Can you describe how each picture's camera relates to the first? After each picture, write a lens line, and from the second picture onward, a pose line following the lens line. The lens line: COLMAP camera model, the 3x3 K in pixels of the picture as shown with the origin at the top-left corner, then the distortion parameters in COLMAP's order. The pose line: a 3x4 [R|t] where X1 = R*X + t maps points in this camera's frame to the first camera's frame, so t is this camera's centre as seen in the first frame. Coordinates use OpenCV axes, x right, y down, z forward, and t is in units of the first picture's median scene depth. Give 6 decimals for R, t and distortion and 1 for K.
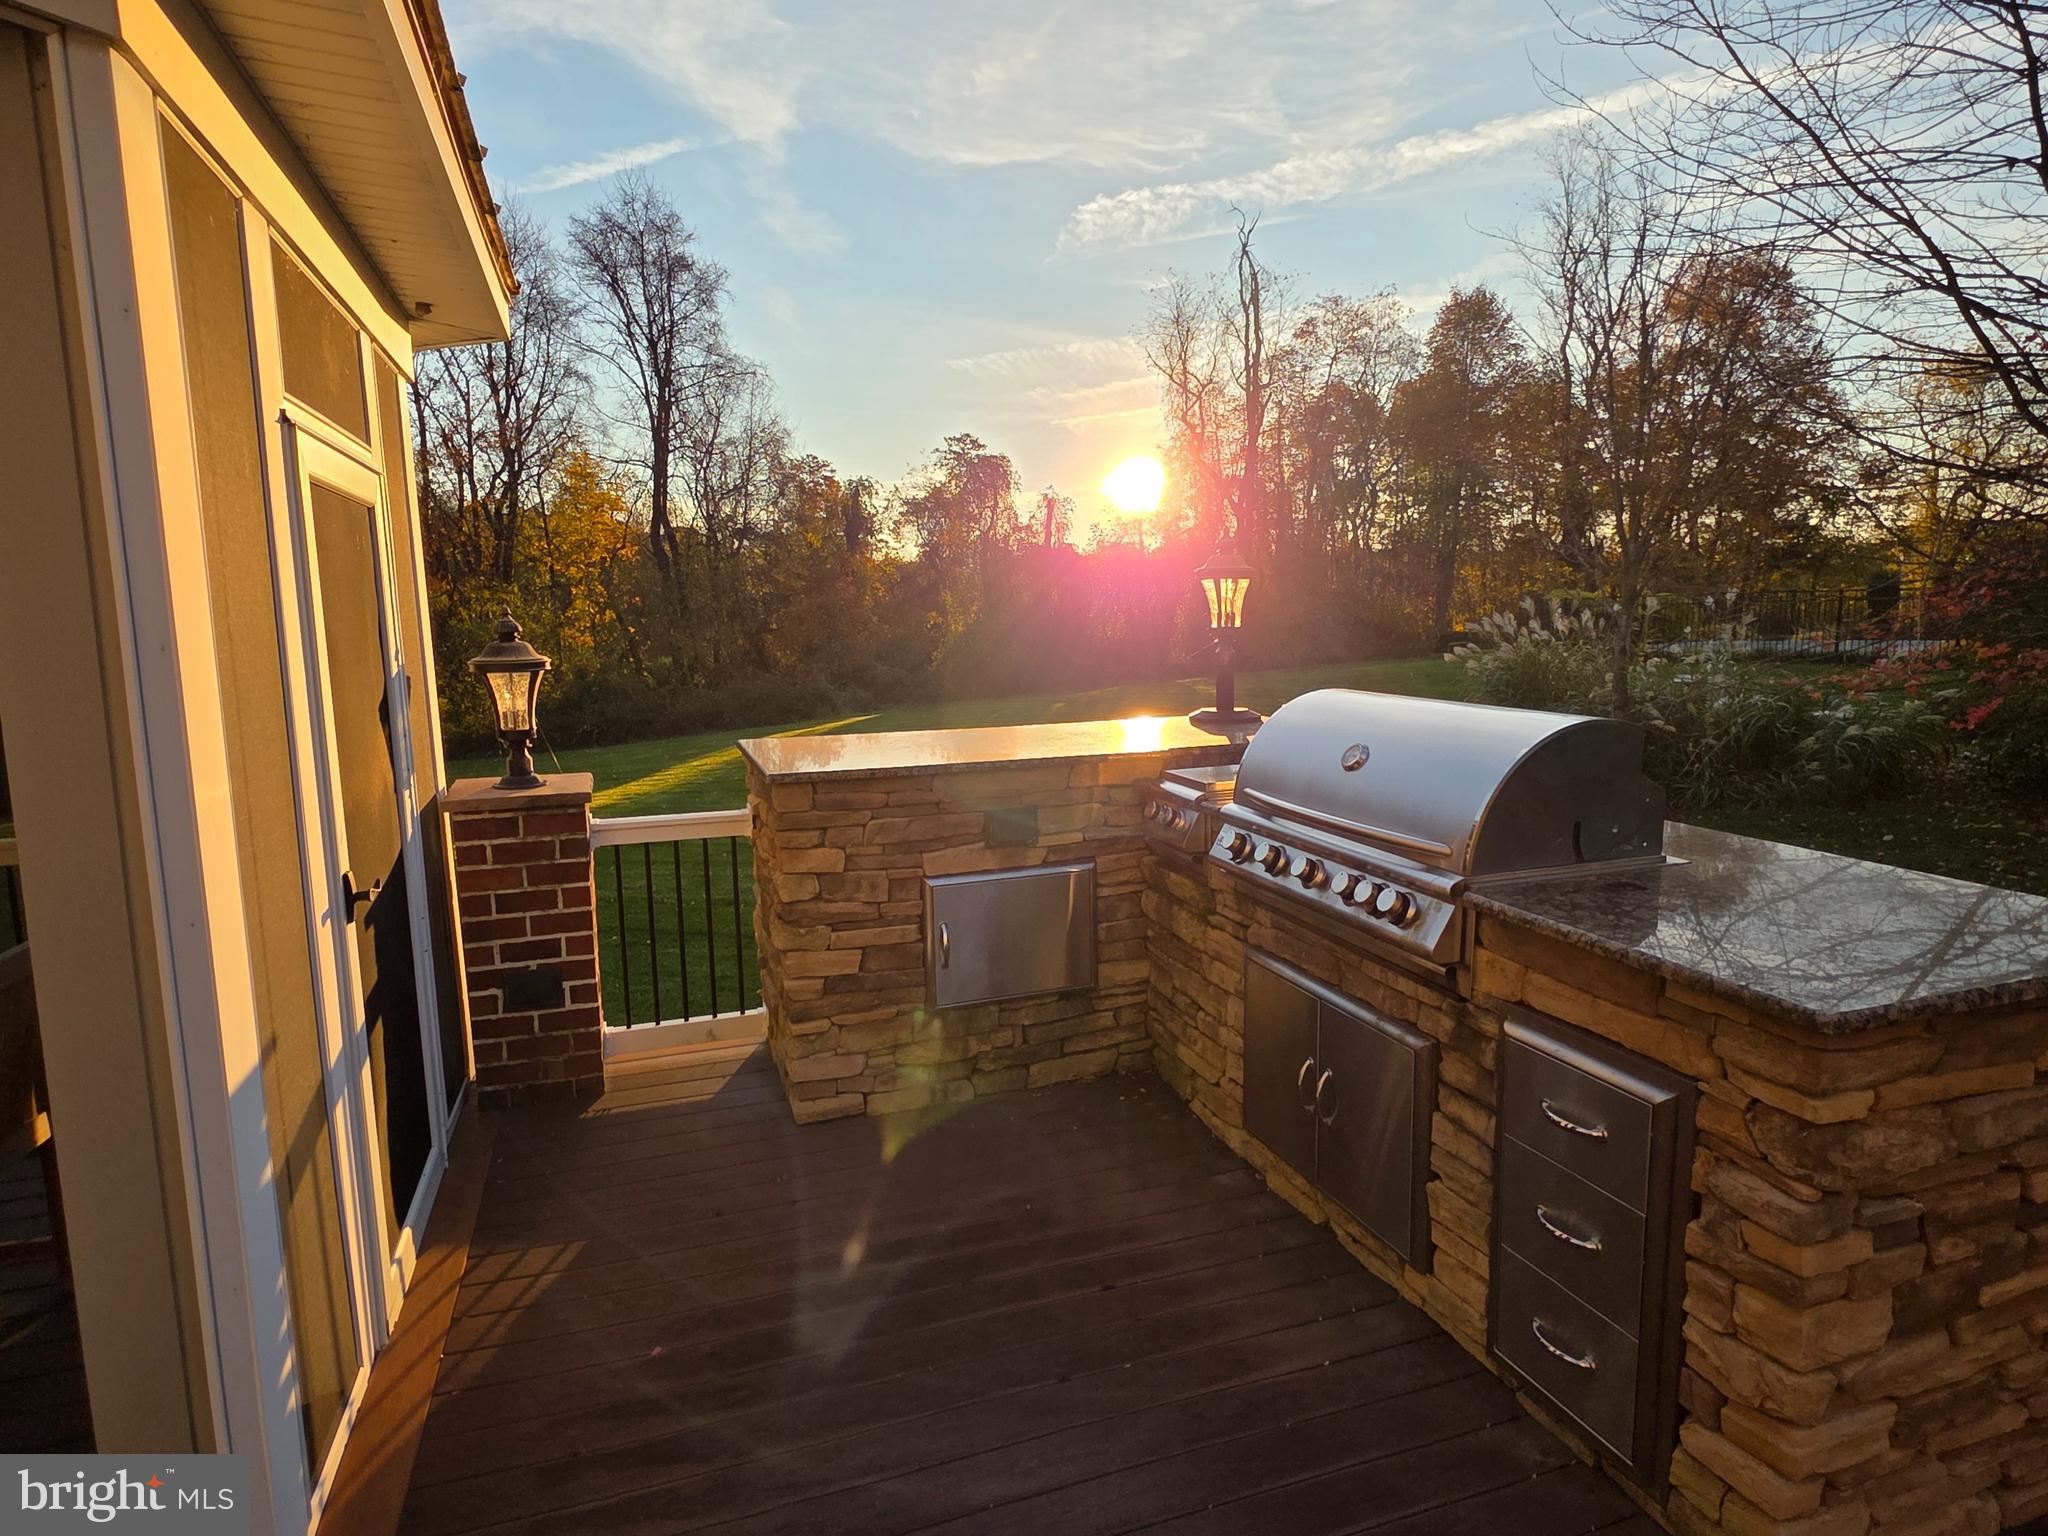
lens RADIAL K [[1158.3, 0, 1018.5], [0, 1158.3, 780.5], [0, 0, 1]] dist [0.008697, -0.000875]
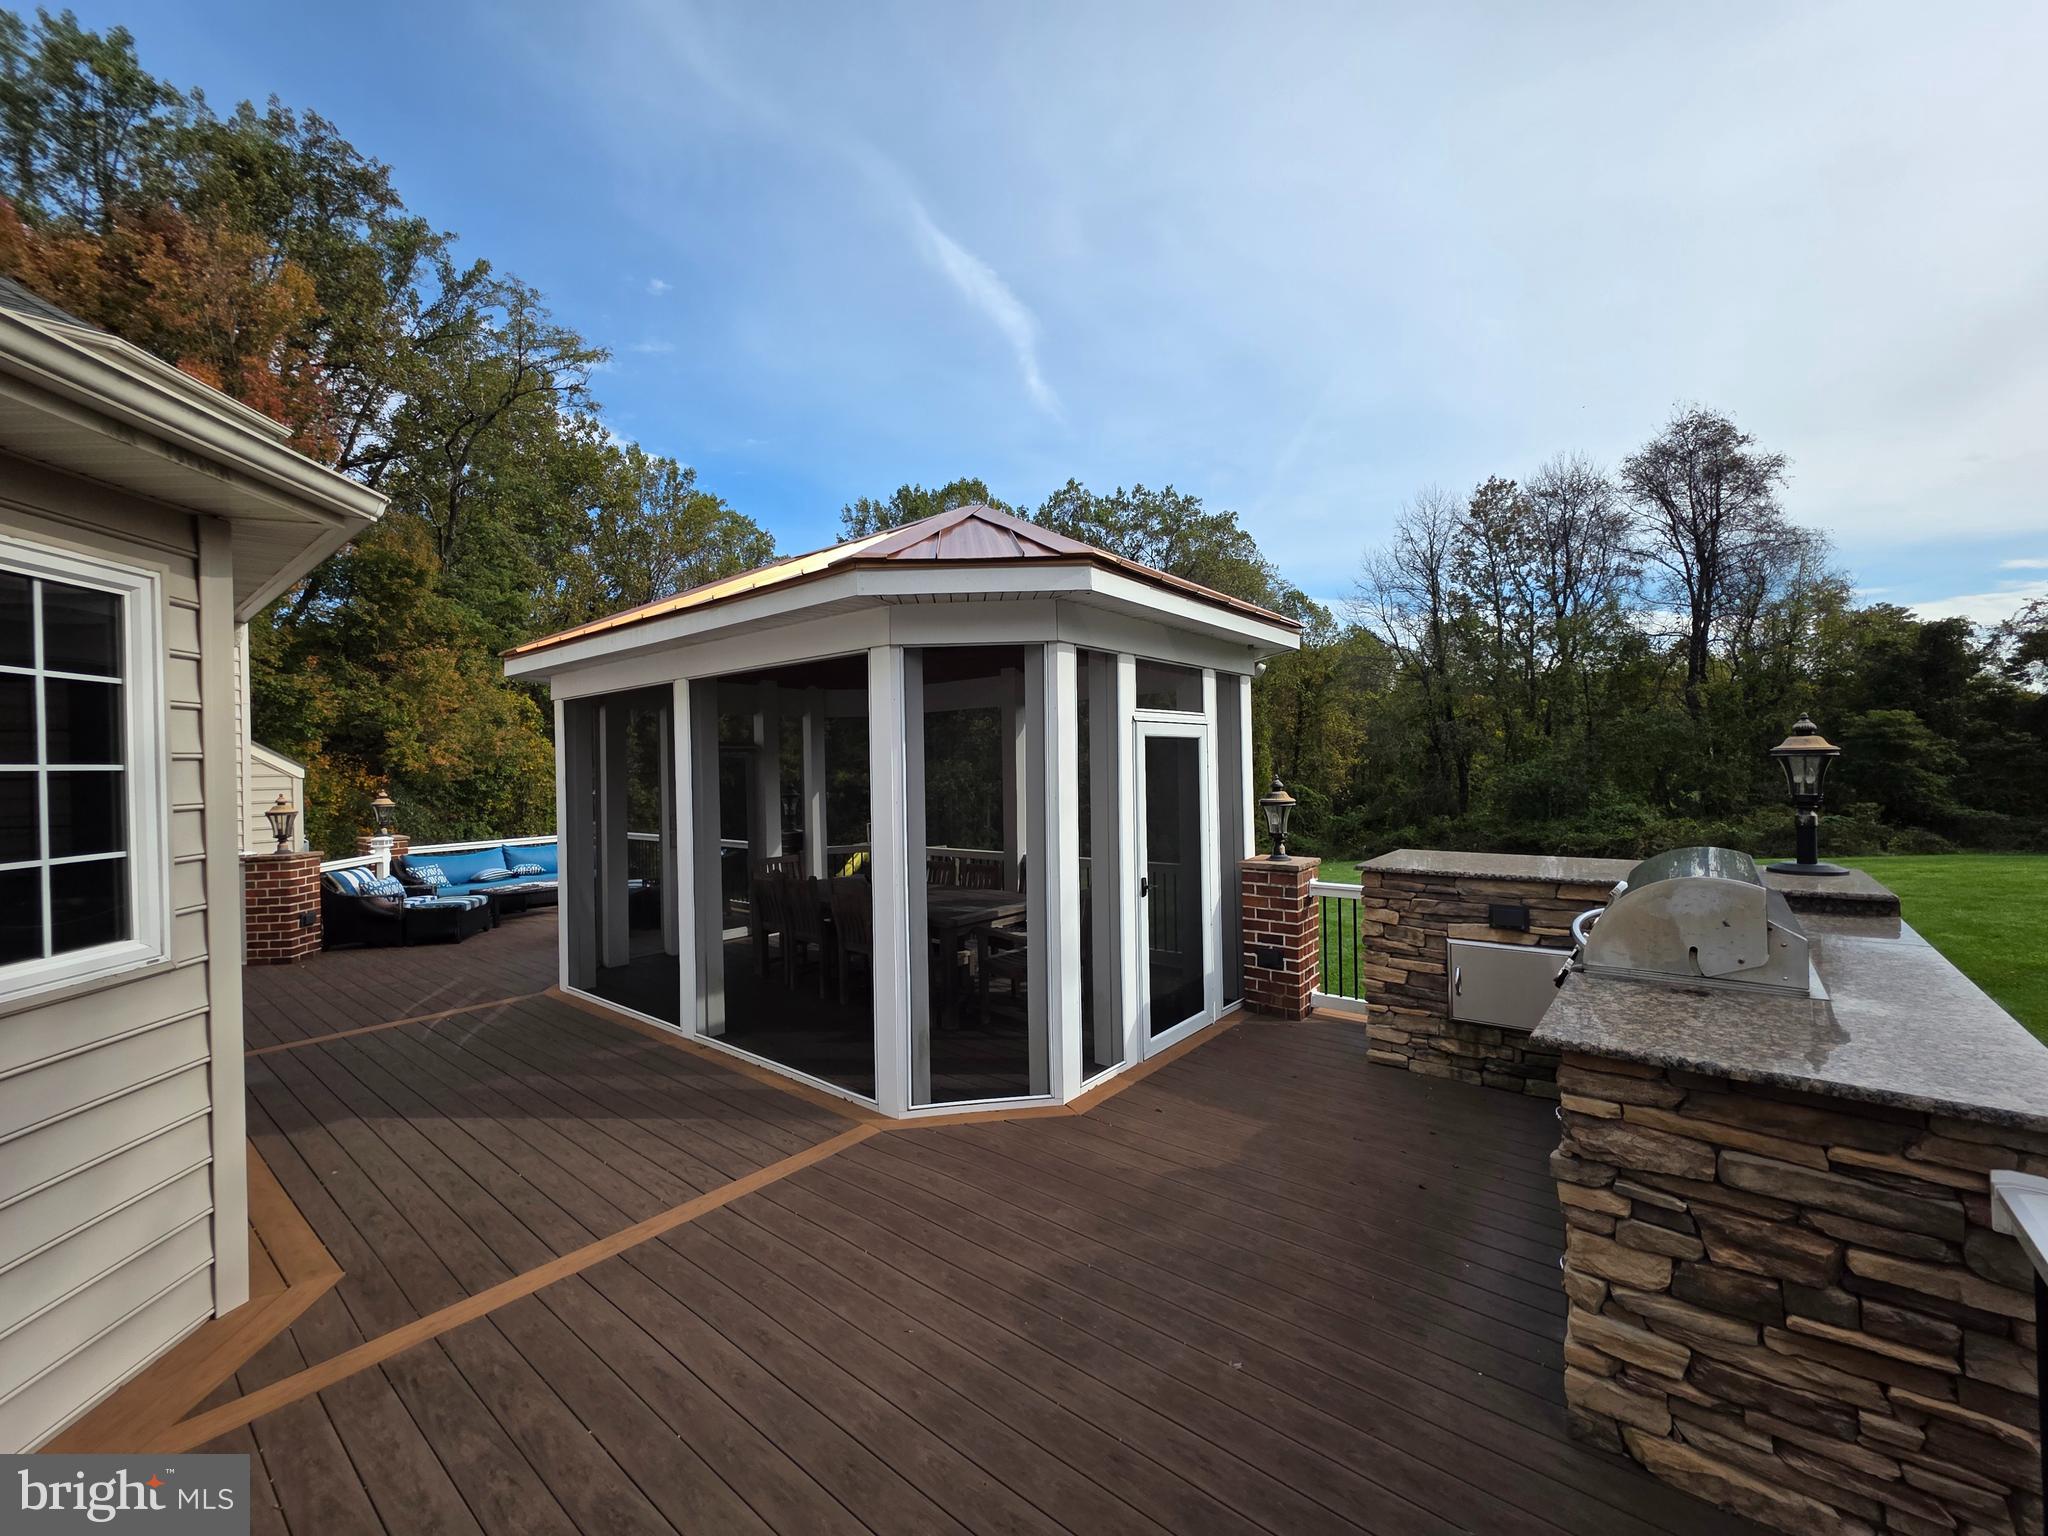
lens RADIAL K [[832.0, 0, 1024.0], [0, 832.0, 768.0], [0, 0, 1]] dist [0.020464, 0.000048]
pose [[0.515044, 0.007022, -0.857135, 0.631347], [-0.112308, 0.991899, -0.059358, -0.019579], [0.849775, 0.126835, 0.511660, -0.182104]]
